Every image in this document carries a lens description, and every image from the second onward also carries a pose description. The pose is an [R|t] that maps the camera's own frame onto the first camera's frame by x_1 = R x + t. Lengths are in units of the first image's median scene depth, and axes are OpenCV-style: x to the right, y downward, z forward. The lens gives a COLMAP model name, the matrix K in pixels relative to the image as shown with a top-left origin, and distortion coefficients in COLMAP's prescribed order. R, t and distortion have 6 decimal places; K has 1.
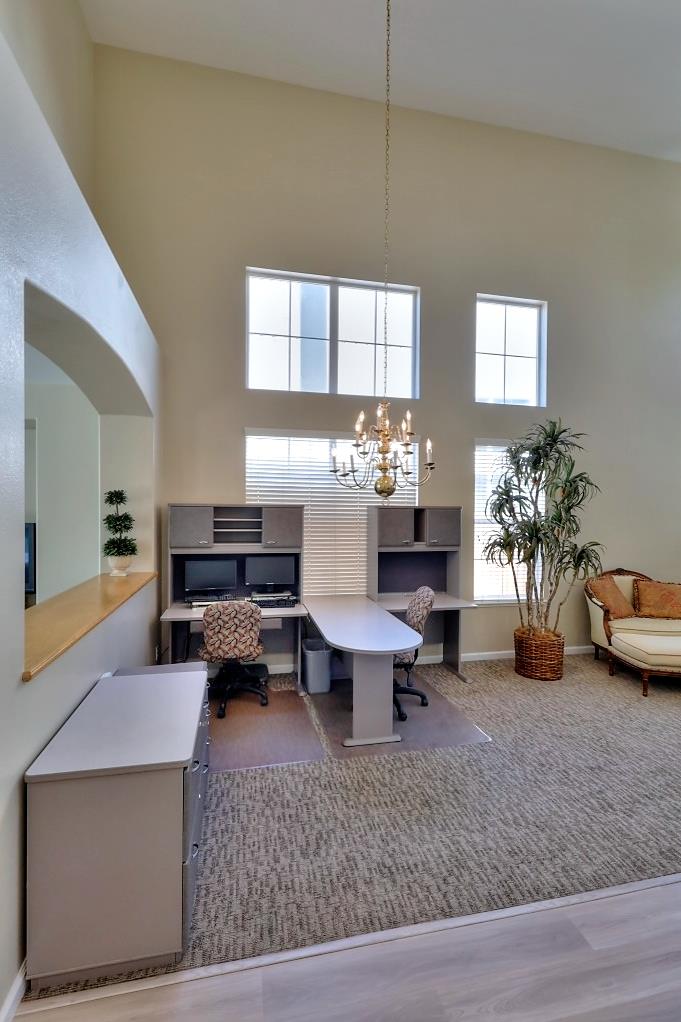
lens RADIAL K [[460.2, 0, 338.9], [0, 460.2, 514.4], [0, 0, 1]] dist [-0.001316, -0.000114]
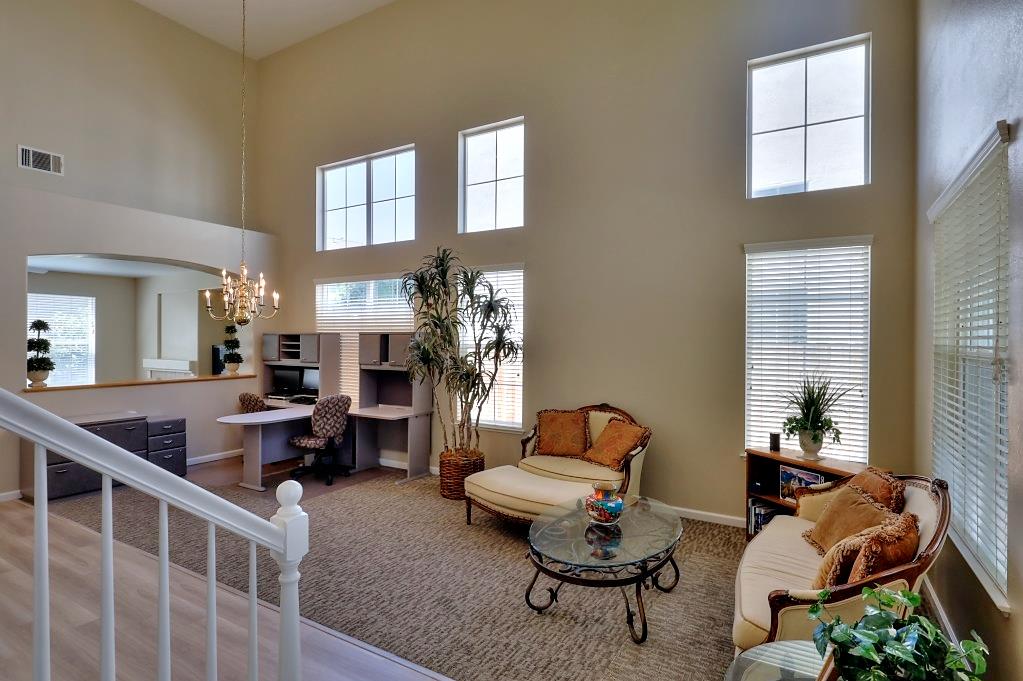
lens RADIAL K [[516.2, 0, 513.0], [0, 516.2, 343.3], [0, 0, 1]] dist [-0.005259, 0.001869]
pose [[0.740927, -0.002026, -0.671582, 1.354093], [-0.009467, 0.999865, -0.013461, 0.026074], [0.671519, 0.016331, 0.740808, 0.234434]]
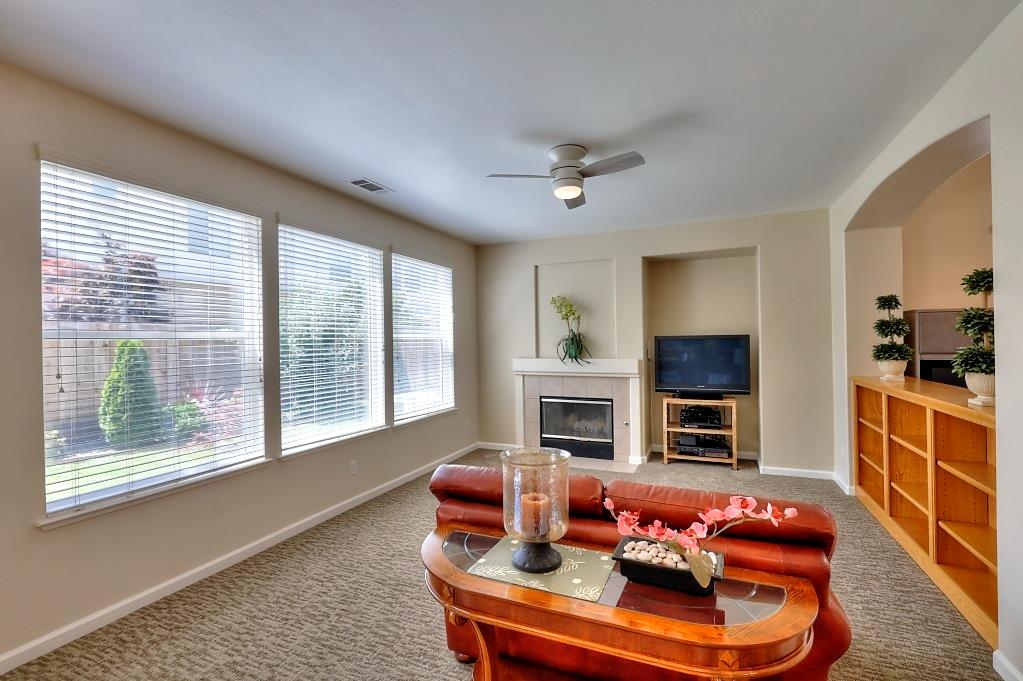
lens RADIAL K [[460.7, 0, 518.6], [0, 460.7, 340.1], [0, 0, 1]] dist [-0.001316, -0.000114]
pose [[0.815625, -0.018580, -0.578282, -0.454861], [0.008933, 0.999769, -0.019523, 0.049951], [0.578512, 0.010758, 0.815603, -0.301743]]
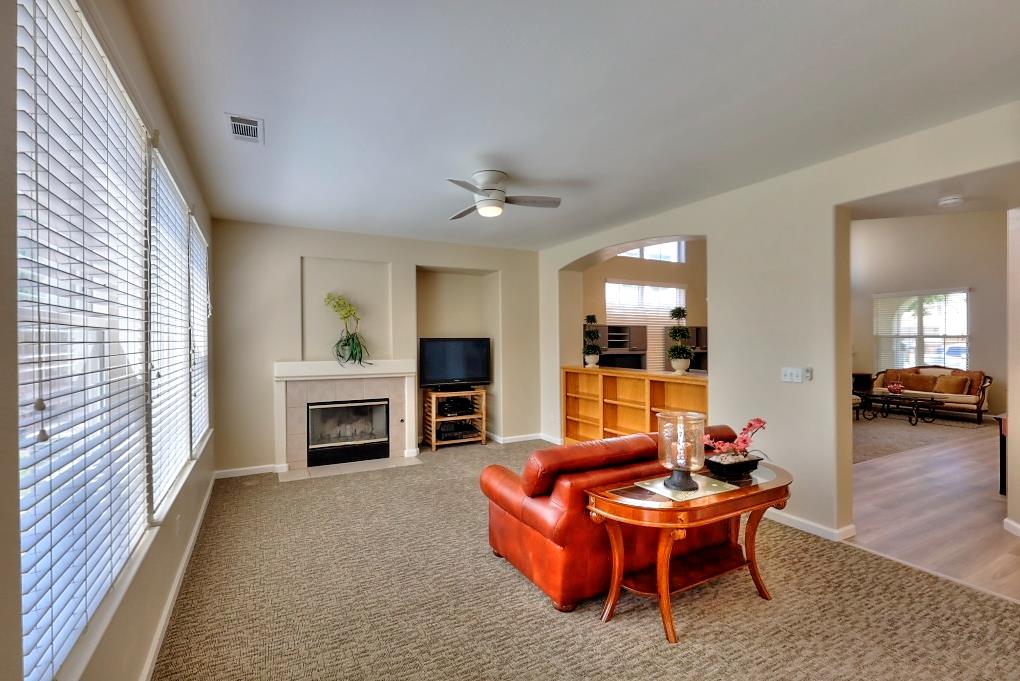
lens RADIAL K [[459.3, 0, 510.5], [0, 459.3, 340.5], [0, 0, 1]] dist [-0.001316, -0.000114]
pose [[0.959919, -0.011236, 0.280053, -0.997504], [0.015784, 0.999778, -0.013989, 0.048905], [-0.279833, 0.017848, 0.959883, -0.464982]]
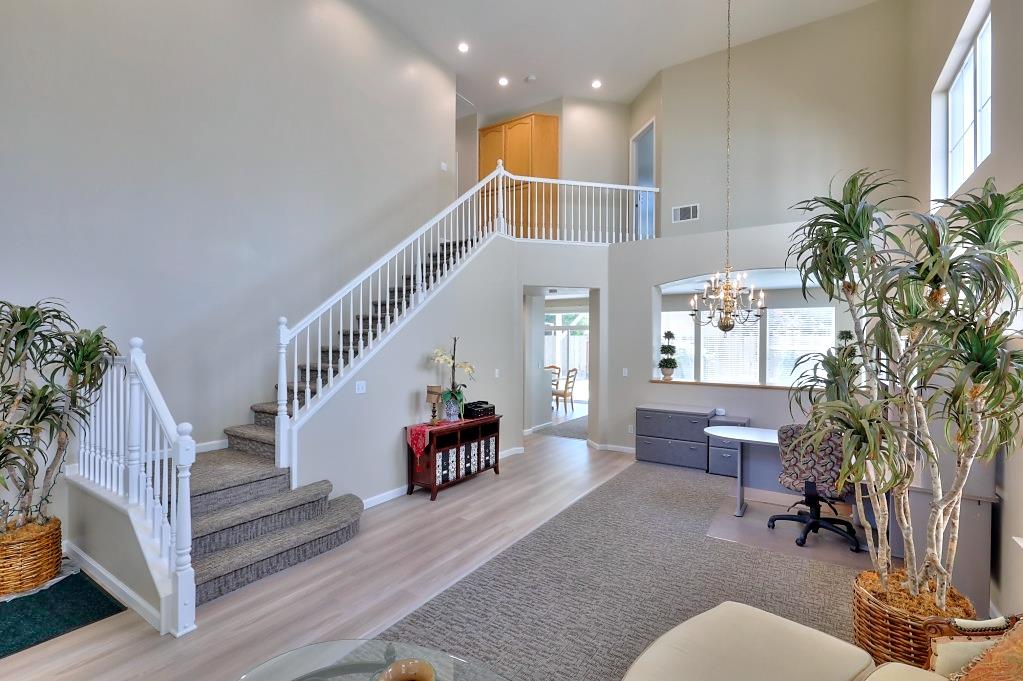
lens RADIAL K [[460.7, 0, 513.9], [0, 460.7, 342.5], [0, 0, 1]] dist [-0.001316, -0.000114]
pose [[-0.708116, -0.011770, -0.705998, 1.122109], [-0.023953, 0.999686, 0.007358, 0.003014], [0.705690, 0.022121, -0.708176, 1.089972]]
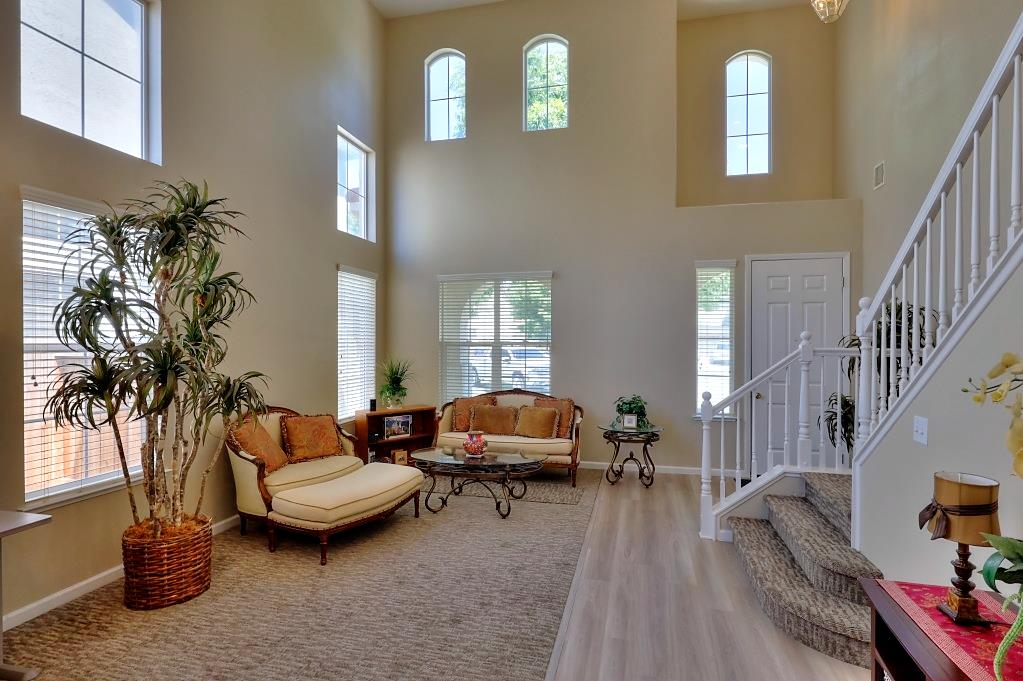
lens RADIAL K [[516.2, 0, 509.4], [0, 516.2, 341.8], [0, 0, 1]] dist [-0.005259, 0.001869]
pose [[0.439870, -0.013959, 0.897953, 0.022493], [0.016633, 0.999834, 0.007395, 0.014504], [-0.897907, 0.011683, 0.440029, 0.302510]]
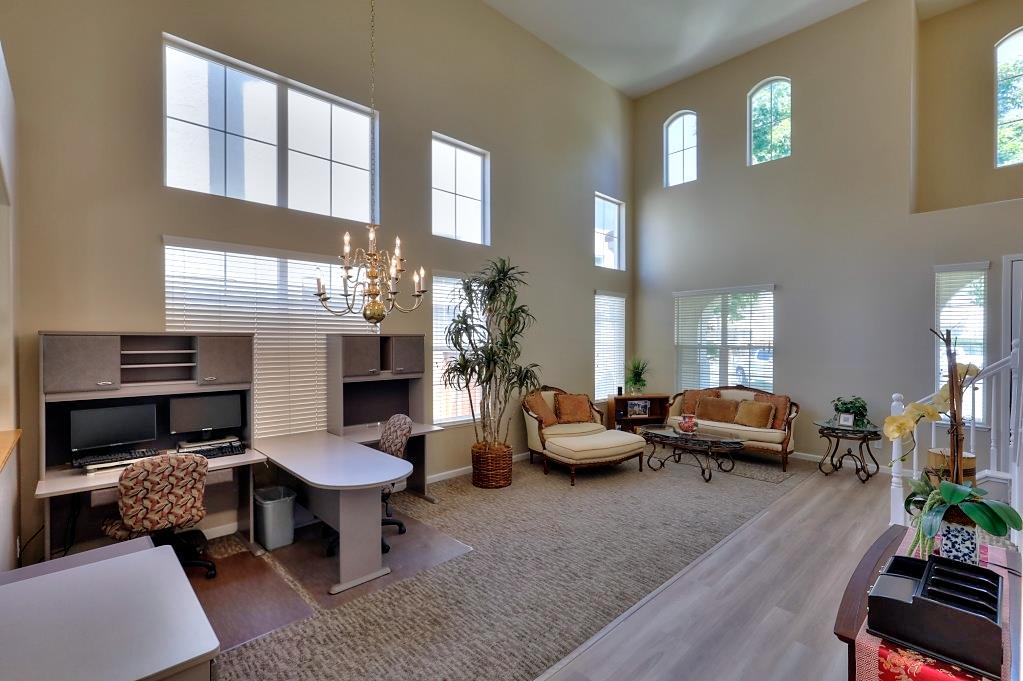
lens RADIAL K [[460.7, 0, 511.8], [0, 460.7, 341.9], [0, 0, 1]] dist [-0.001316, -0.000114]
pose [[0.852234, -0.012024, 0.523022, -0.113191], [0.014828, 0.999889, -0.001175, 0.004223], [-0.522950, 0.008757, 0.852318, 0.017508]]
